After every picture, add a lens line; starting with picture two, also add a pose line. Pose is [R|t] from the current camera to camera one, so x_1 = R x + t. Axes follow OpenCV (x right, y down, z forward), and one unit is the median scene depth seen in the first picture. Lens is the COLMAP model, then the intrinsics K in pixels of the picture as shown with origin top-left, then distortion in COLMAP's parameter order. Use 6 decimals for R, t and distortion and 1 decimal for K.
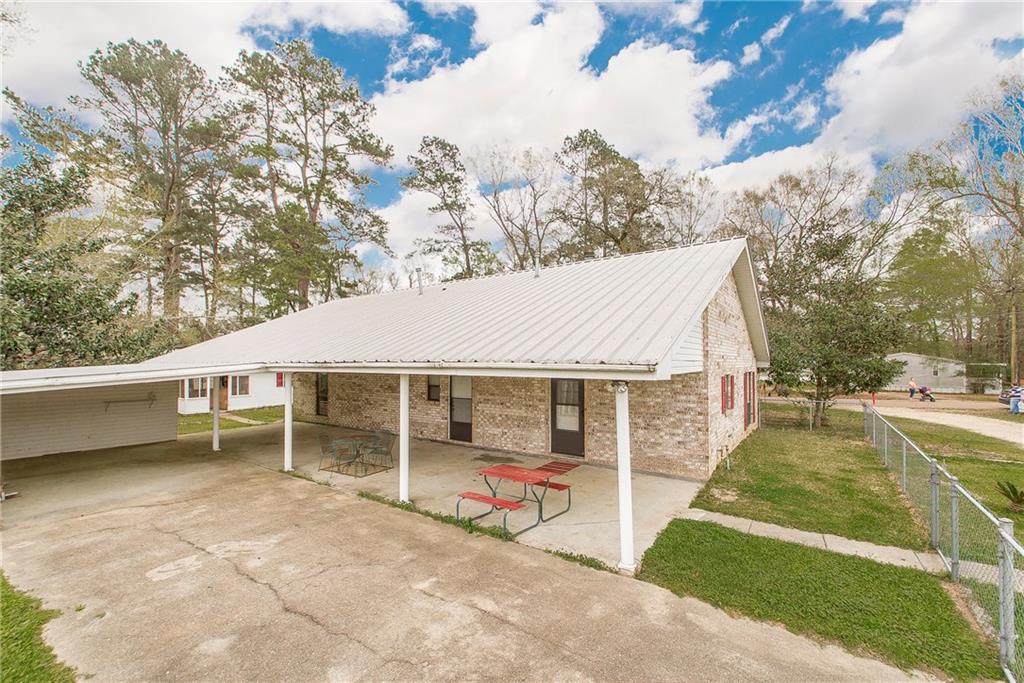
lens RADIAL K [[423.9, 0, 503.8], [0, 423.9, 357.8], [0, 0, 1]] dist [0.010898, -0.008867]
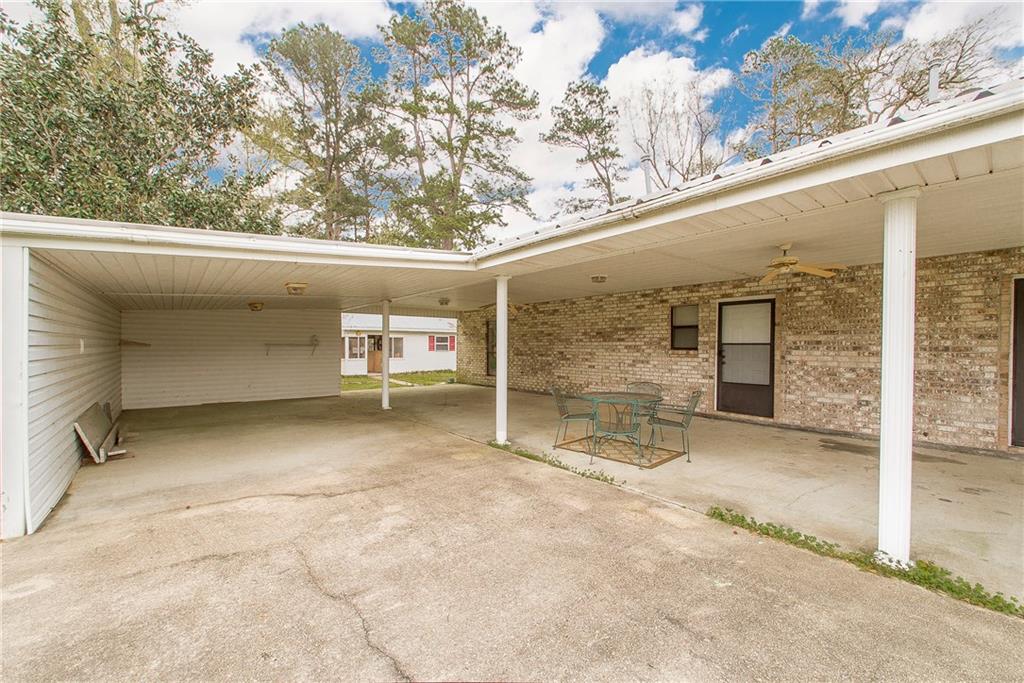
lens RADIAL K [[415.6, 0, 500.9], [0, 415.6, 345.9], [0, 0, 1]] dist [0.001686, -0.000315]
pose [[0.961606, 0.007289, -0.274338, -0.356765], [-0.003882, 0.999908, 0.012960, 0.122065], [0.274407, -0.011397, 0.961546, 0.447007]]
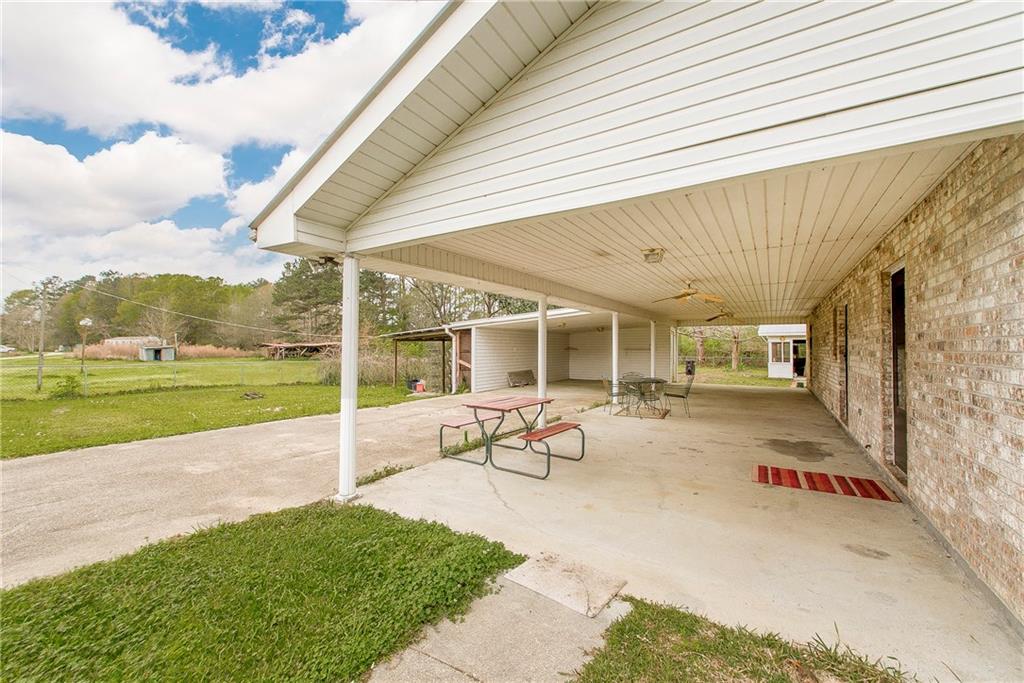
lens RADIAL K [[415.6, 0, 500.9], [0, 415.6, 345.9], [0, 0, 1]] dist [0.001686, -0.000315]
pose [[0.049472, -0.001769, -0.998774, 0.563608], [0.007502, 0.999971, -0.001400, 0.118377], [0.998747, -0.007423, 0.049484, 0.665764]]
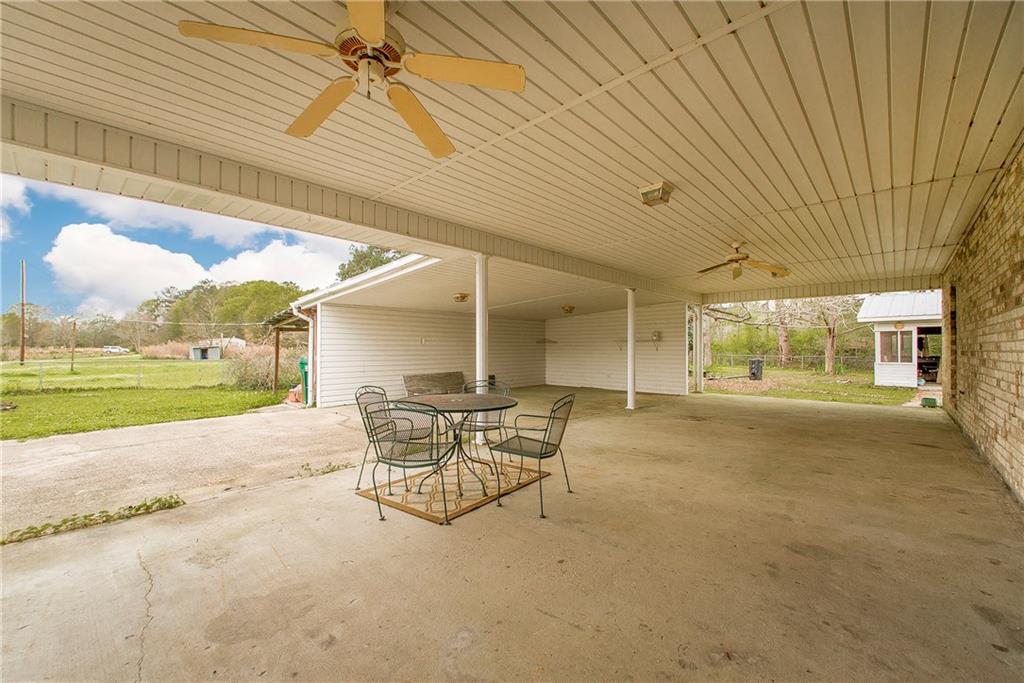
lens RADIAL K [[415.6, 0, 500.9], [0, 415.6, 345.9], [0, 0, 1]] dist [0.001686, -0.000315]
pose [[-0.131264, -0.002514, -0.991344, 0.005190], [0.011314, 0.999928, -0.004033, 0.149515], [0.991283, -0.011746, -0.131226, 1.119931]]
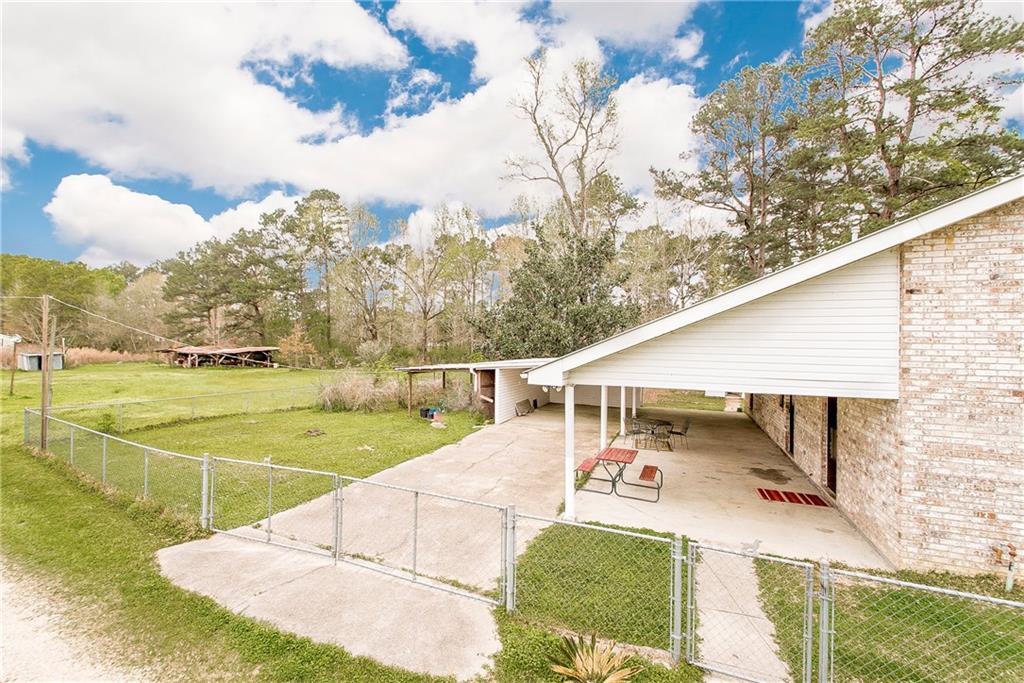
lens RADIAL K [[456.6, 0, 476.4], [0, 456.6, 351.9], [0, 0, 1]] dist [0.001123, -0.000270]
pose [[0.205872, 0.023404, -0.978299, 0.903529], [-0.002583, 0.999723, 0.023373, -0.049727], [0.978576, -0.002285, 0.205875, 0.208370]]
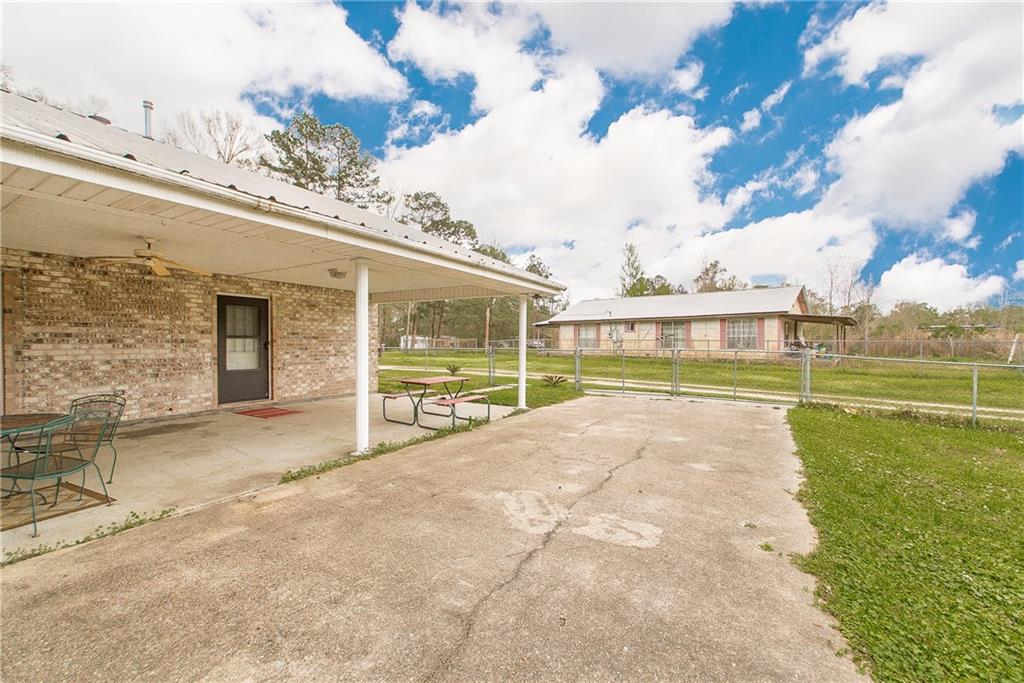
lens RADIAL K [[415.6, 0, 500.9], [0, 415.6, 345.9], [0, 0, 1]] dist [0.001686, -0.000315]
pose [[-0.066237, -0.010461, 0.997749, -0.709687], [-0.014190, 0.999854, 0.009541, 0.124581], [-0.997703, -0.013526, -0.066375, 0.640769]]
